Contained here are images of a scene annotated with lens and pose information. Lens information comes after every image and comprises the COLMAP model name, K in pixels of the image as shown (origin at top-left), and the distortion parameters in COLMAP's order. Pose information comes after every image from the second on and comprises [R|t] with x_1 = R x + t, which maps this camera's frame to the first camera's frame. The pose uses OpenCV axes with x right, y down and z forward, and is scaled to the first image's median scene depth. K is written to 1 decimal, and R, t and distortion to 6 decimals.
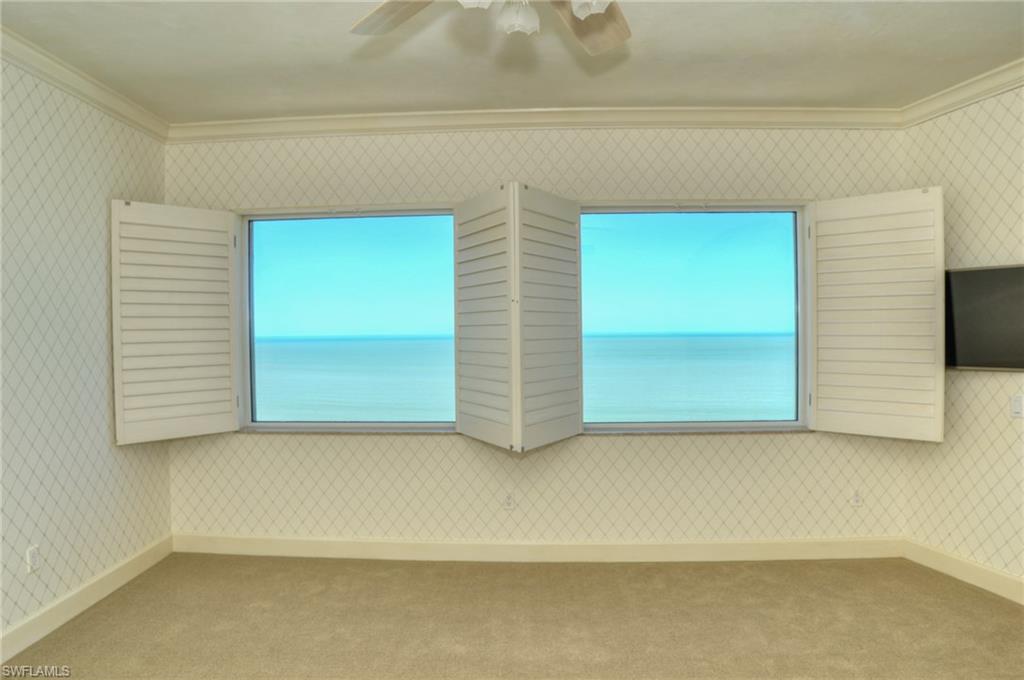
lens RADIAL K [[726.8, 0, 512.0], [0, 726.8, 340.0], [0, 0, 1]] dist [-0.158336, 0.090560]
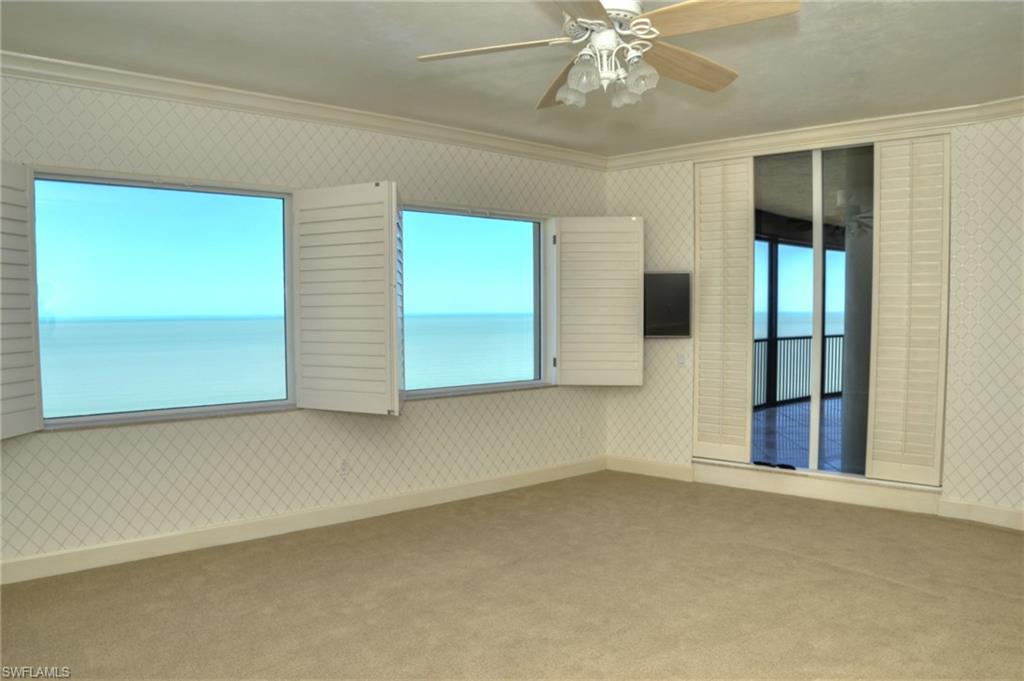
lens RADIAL K [[726.8, 0, 512.0], [0, 726.8, 340.5], [0, 0, 1]] dist [-0.158336, 0.090560]
pose [[0.734072, -0.022352, 0.678703, -0.541397], [0.005741, 0.999627, 0.026712, 0.004052], [-0.679047, -0.015712, 0.733927, 0.029044]]
